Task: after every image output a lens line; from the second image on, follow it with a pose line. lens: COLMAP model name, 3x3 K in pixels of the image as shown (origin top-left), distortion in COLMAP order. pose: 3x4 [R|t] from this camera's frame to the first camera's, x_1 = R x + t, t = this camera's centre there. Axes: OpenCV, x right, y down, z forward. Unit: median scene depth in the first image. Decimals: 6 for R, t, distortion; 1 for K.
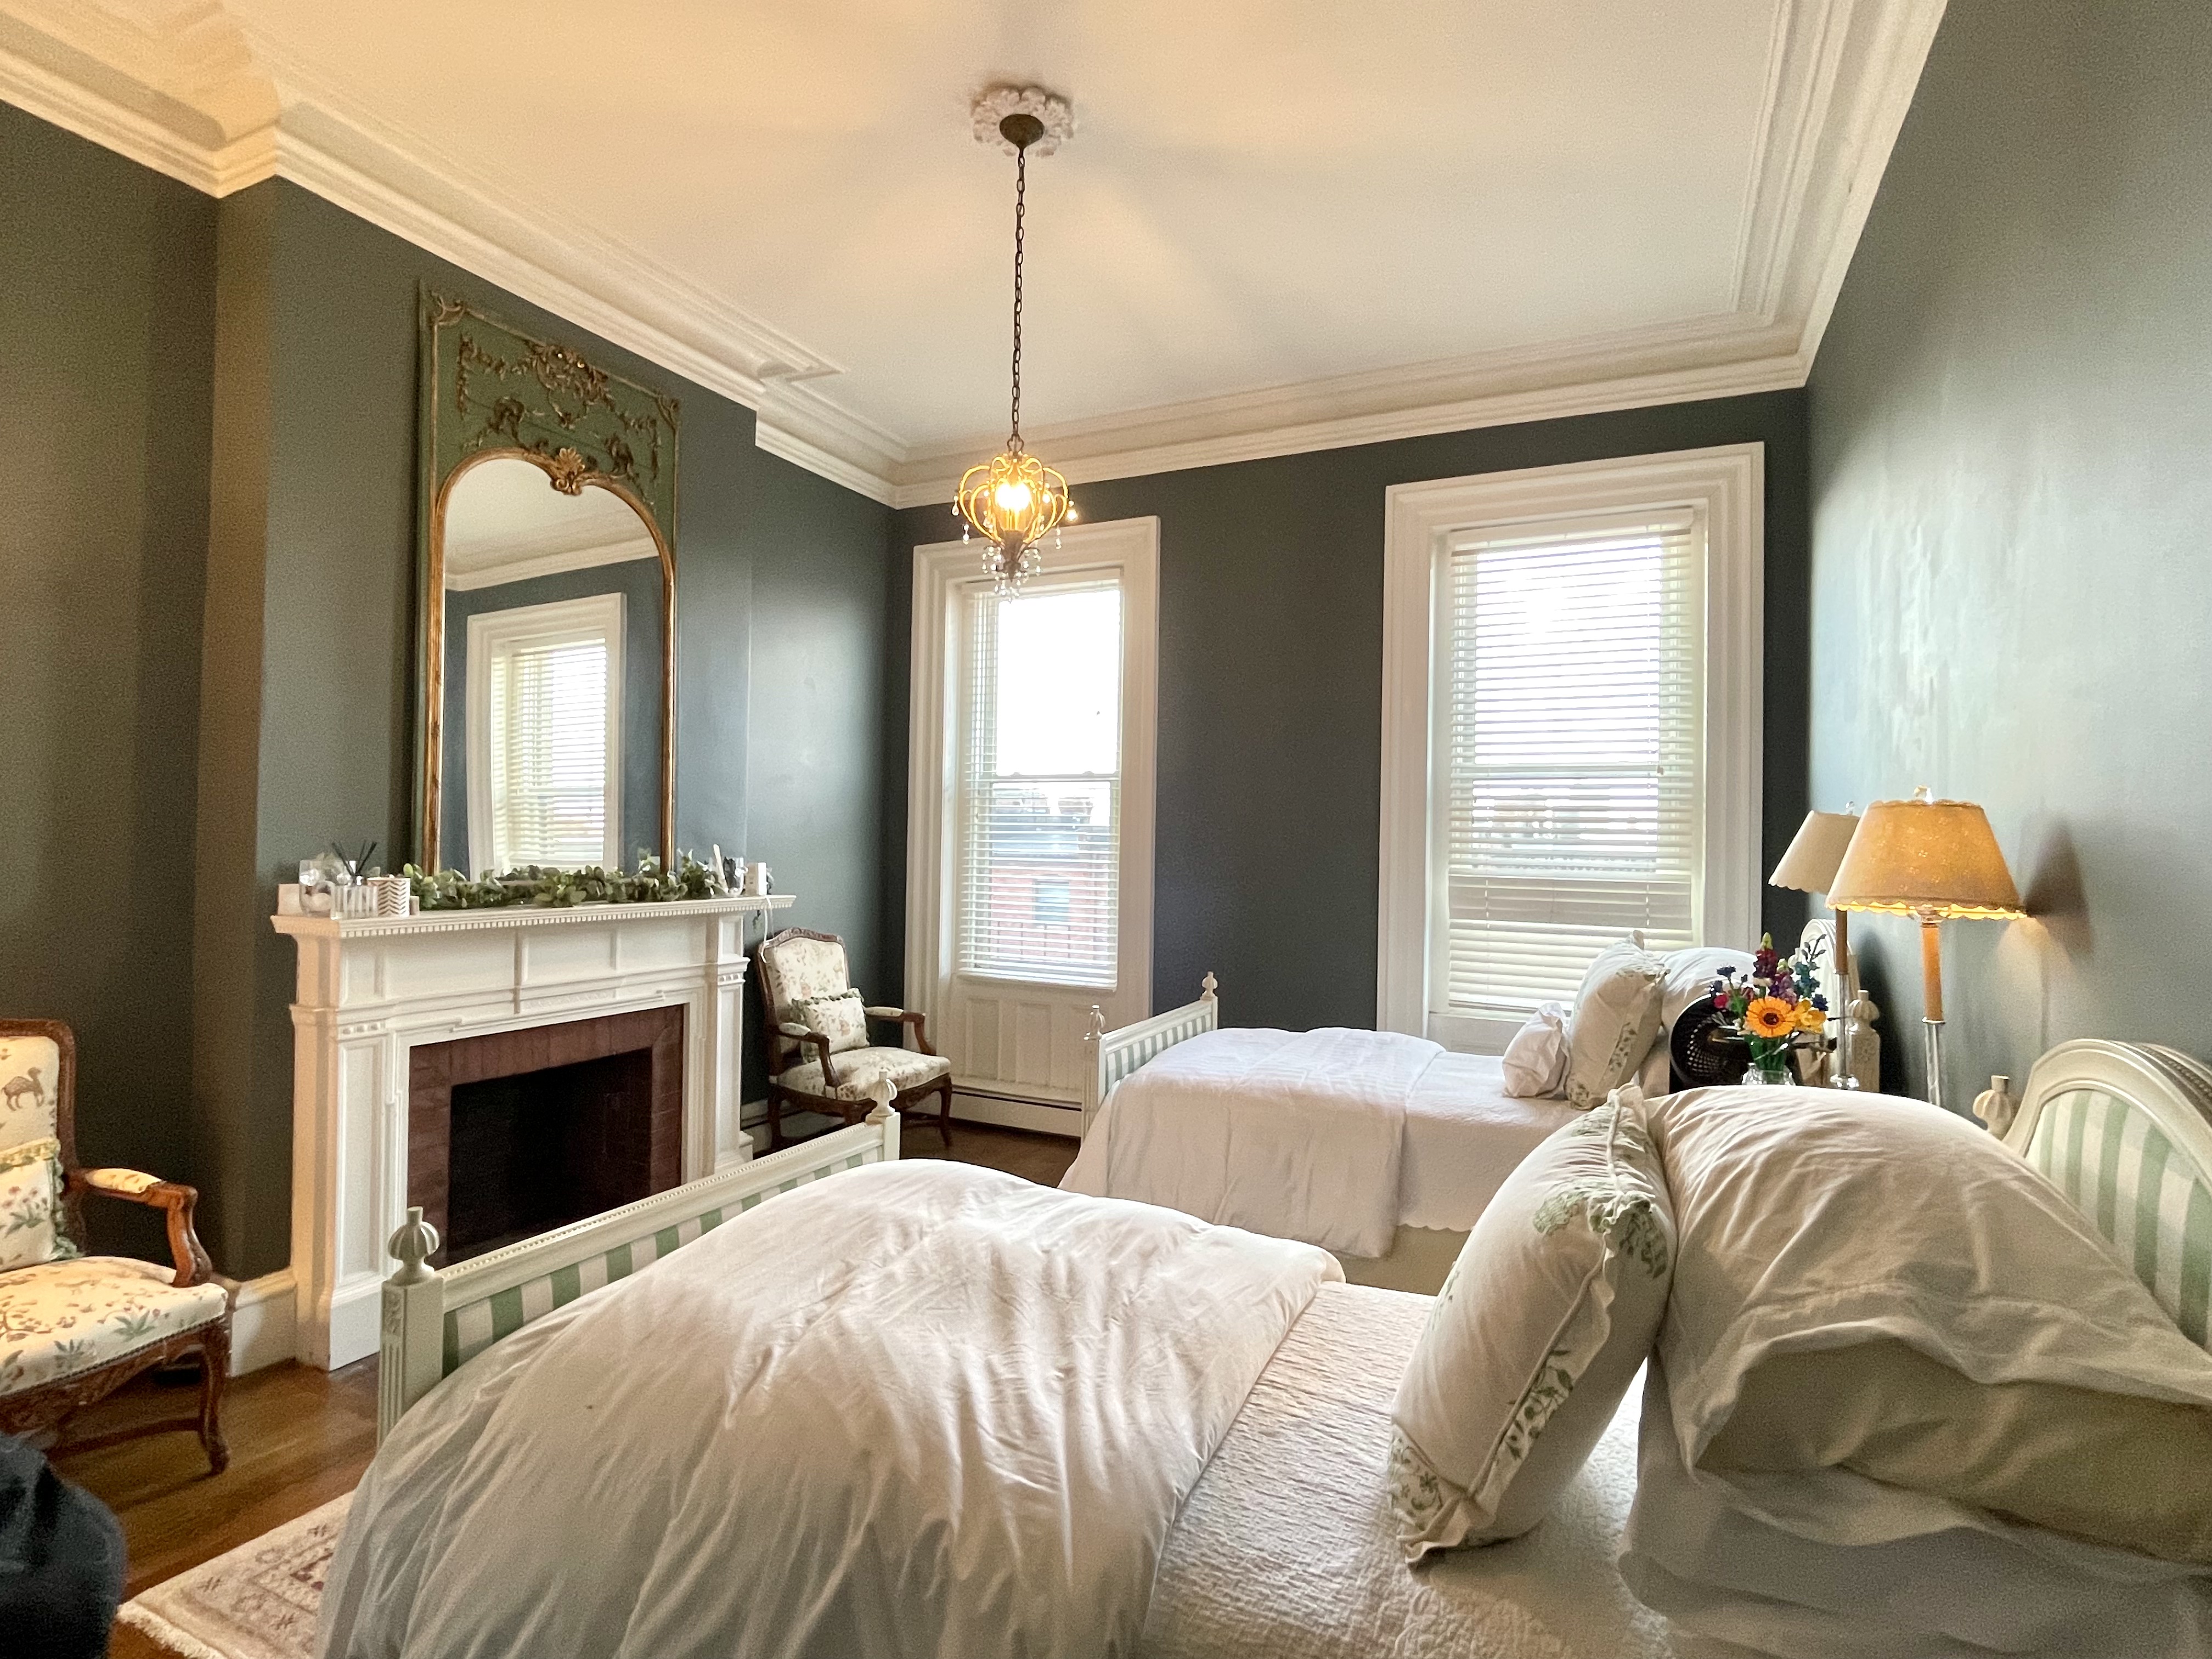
lens RADIAL K [[1108.6, 0, 1110.5], [0, 1108.6, 838.6], [0, 0, 1]] dist [-0.008623, 0.006339]
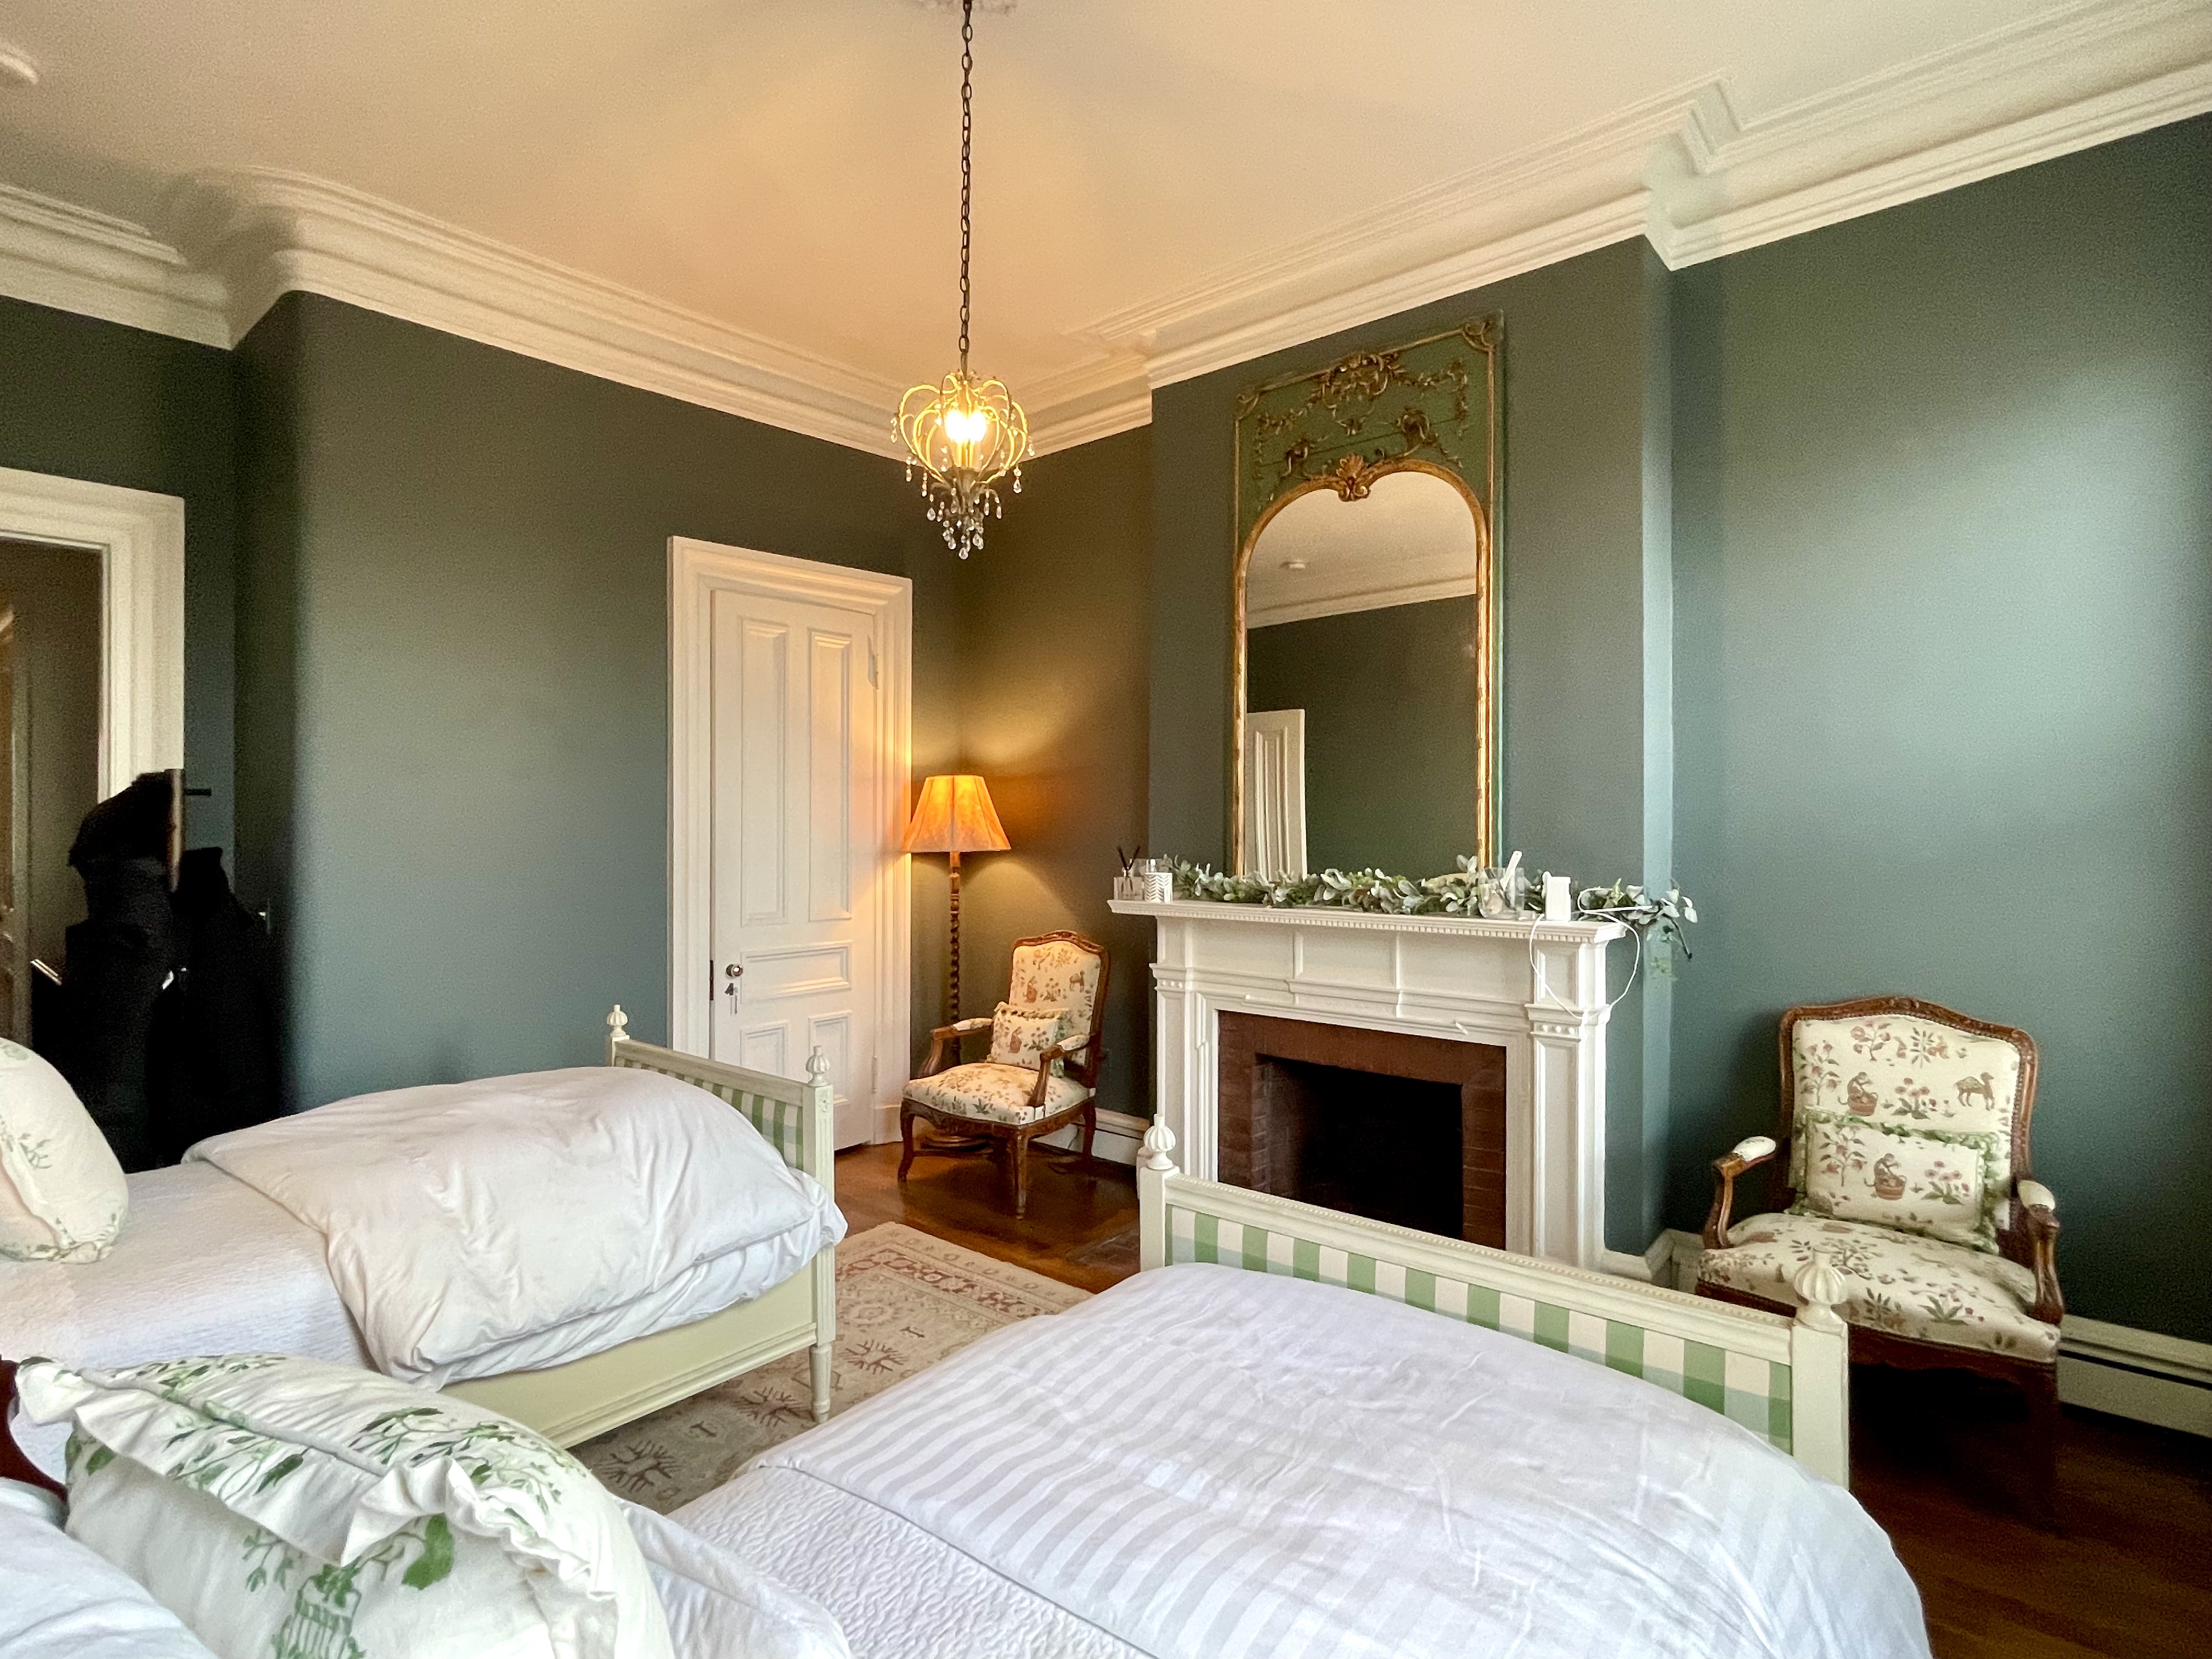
lens RADIAL K [[1108.6, 0, 1114.9], [0, 1108.6, 823.2], [0, 0, 1]] dist [-0.008623, 0.006339]
pose [[-0.250760, -0.000966, -0.968049, 0.505711], [0.010711, 0.999936, -0.003772, -0.016853], [0.967990, -0.011315, -0.250733, 0.984766]]
